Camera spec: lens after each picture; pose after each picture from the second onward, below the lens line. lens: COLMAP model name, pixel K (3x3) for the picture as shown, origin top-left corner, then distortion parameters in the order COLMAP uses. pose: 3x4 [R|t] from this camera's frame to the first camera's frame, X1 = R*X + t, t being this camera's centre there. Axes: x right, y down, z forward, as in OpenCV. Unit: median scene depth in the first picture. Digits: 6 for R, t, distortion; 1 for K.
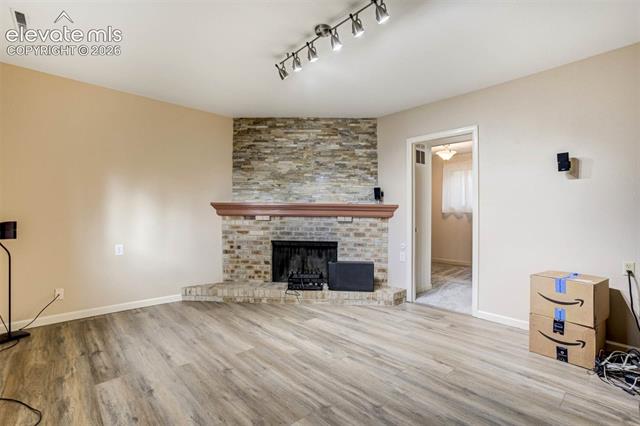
lens RADIAL K [[300.9, 0, 309.3], [0, 300.9, 219.5], [0, 0, 1]] dist [-0.032421, 0.006918]
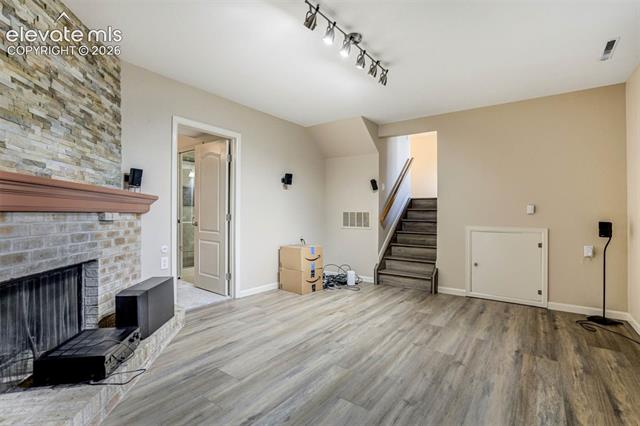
lens RADIAL K [[300.9, 0, 335.5], [0, 300.9, 214.0], [0, 0, 1]] dist [-0.032421, 0.006918]
pose [[-0.246735, -0.013109, 0.968994, -0.523965], [0.002226, 0.999898, 0.014094, -0.012432], [-0.969080, 0.005635, -0.246681, 0.724892]]
